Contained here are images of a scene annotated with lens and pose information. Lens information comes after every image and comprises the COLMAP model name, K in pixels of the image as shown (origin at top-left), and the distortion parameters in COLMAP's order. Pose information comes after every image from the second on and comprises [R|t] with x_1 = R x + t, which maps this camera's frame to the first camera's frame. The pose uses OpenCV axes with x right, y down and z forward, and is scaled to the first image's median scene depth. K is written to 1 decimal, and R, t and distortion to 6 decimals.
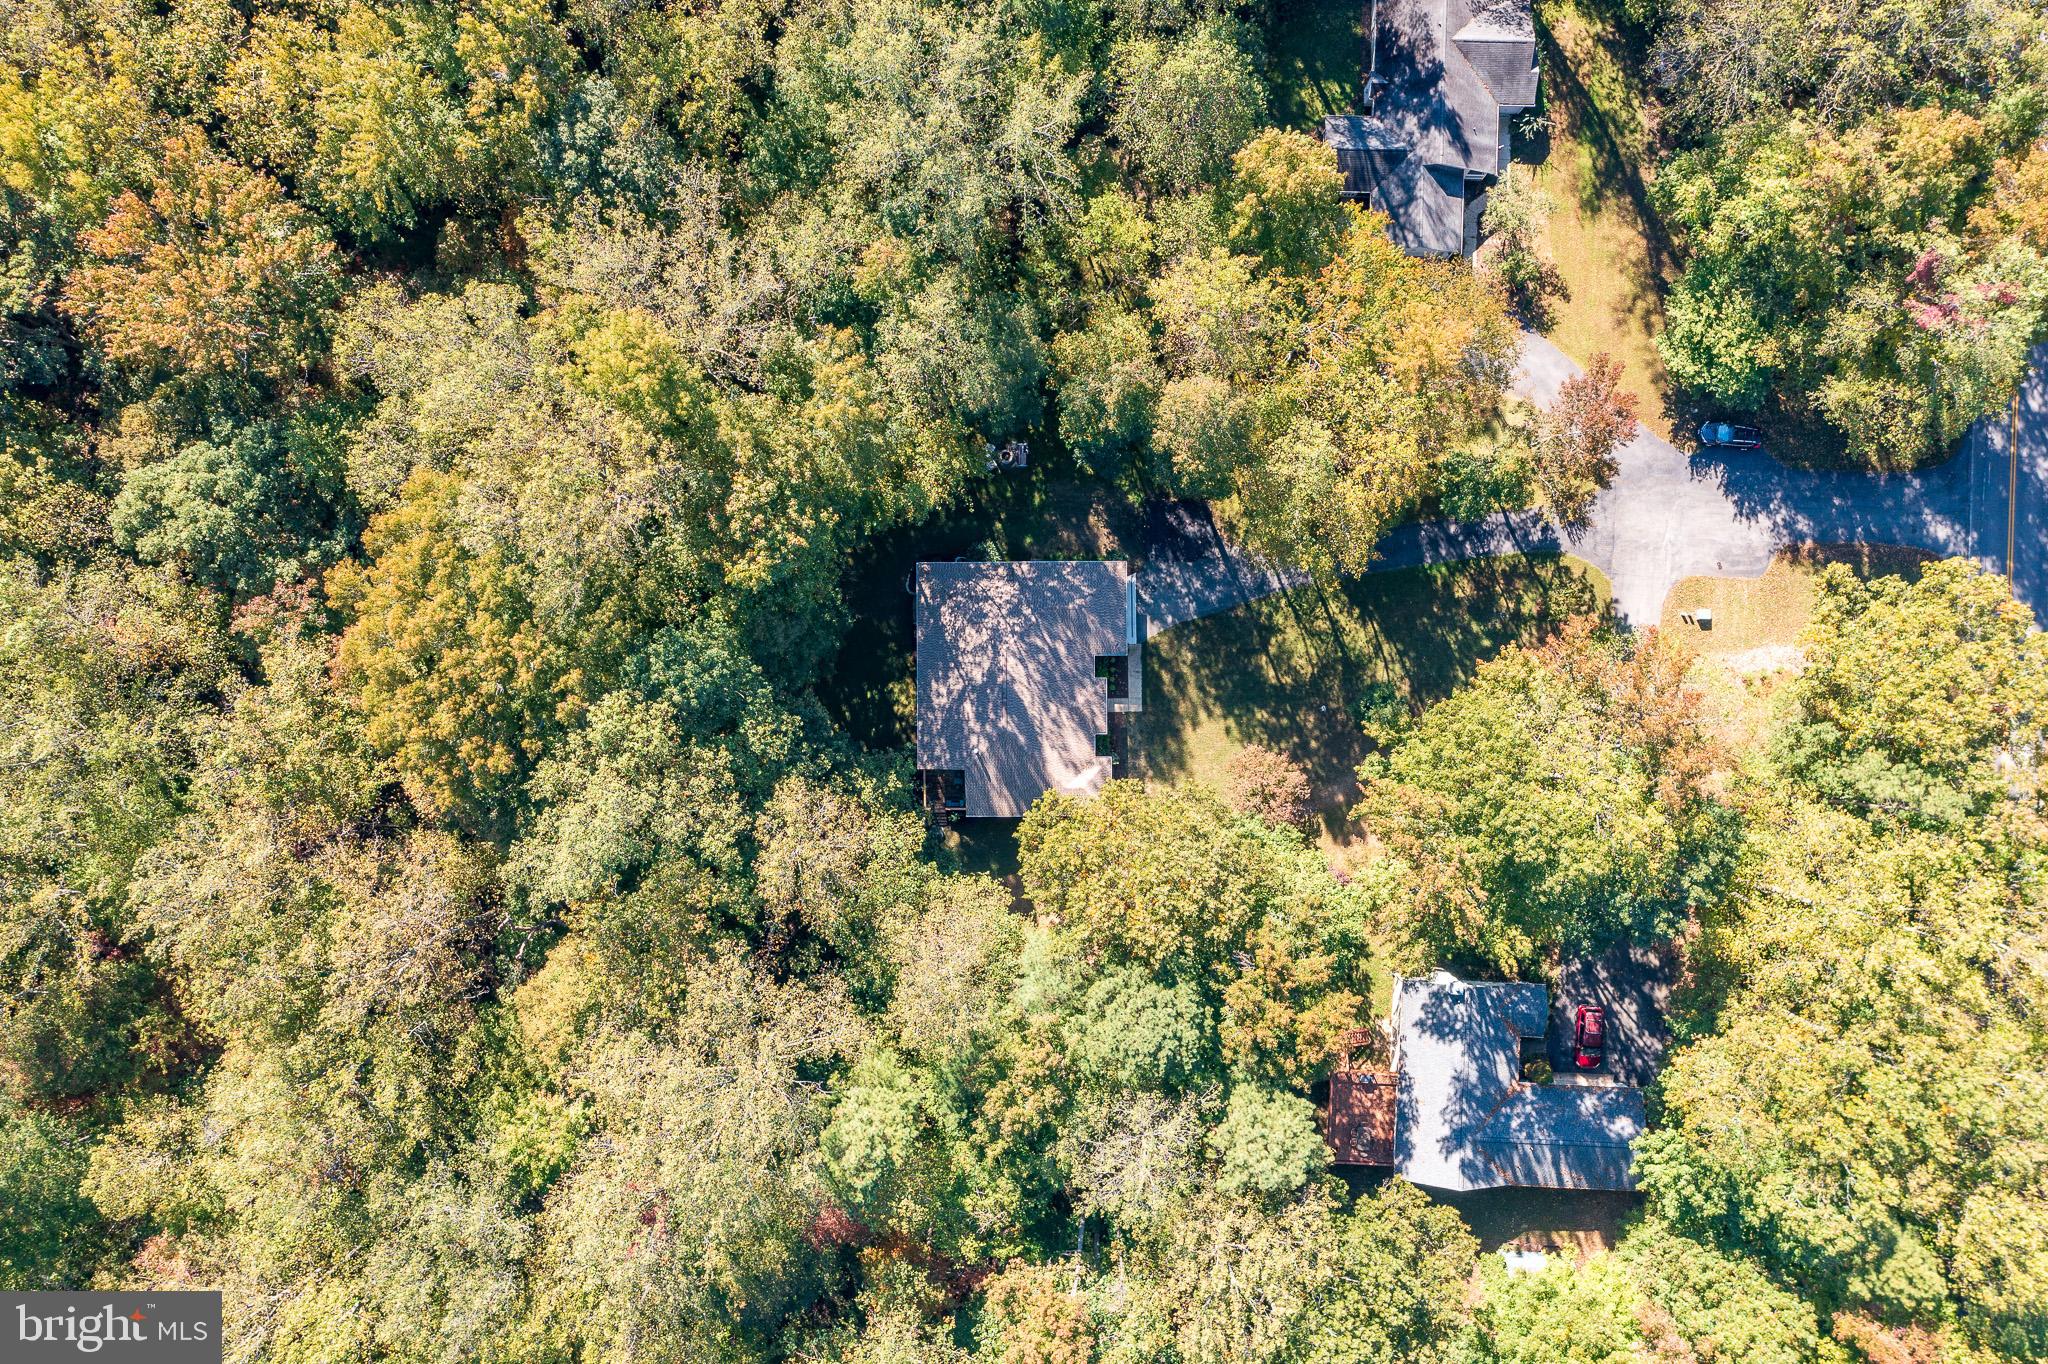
lens RADIAL K [[1708.6, 0, 1032.4], [0, 1708.6, 676.2], [0, 0, 1]] dist [0.004437, -0.005198]
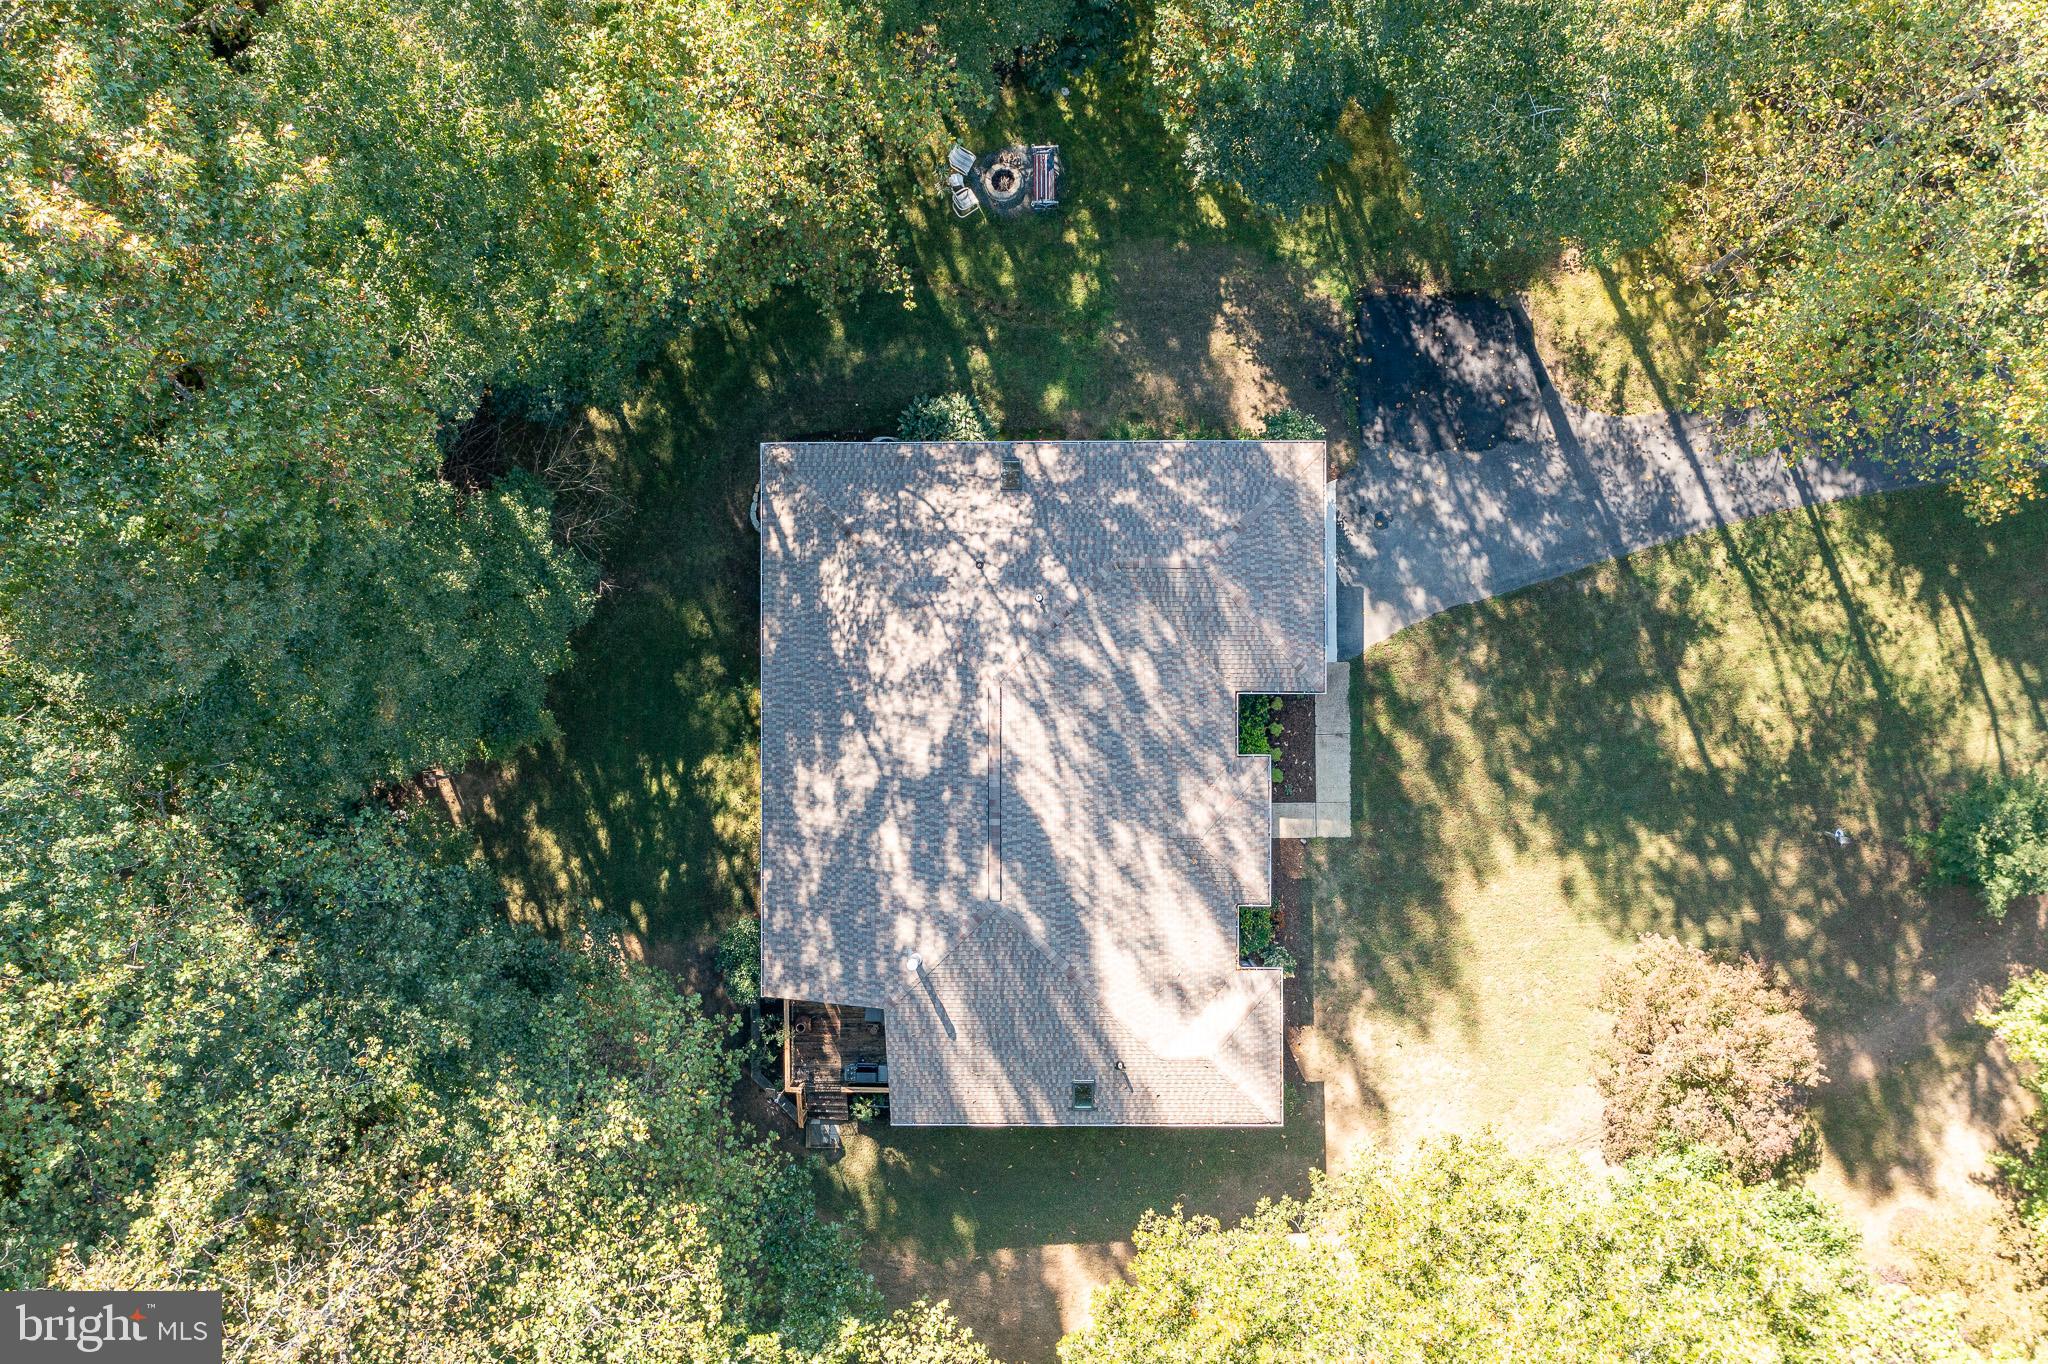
lens RADIAL K [[1708.6, 0, 1017.3], [0, 1708.6, 690.5], [0, 0, 1]] dist [0.004437, -0.005198]
pose [[0.999971, 0.004414, -0.006283, -0.008534], [-0.004373, 0.999969, 0.006614, -0.015077], [0.006312, -0.006586, 0.999958, 0.620232]]
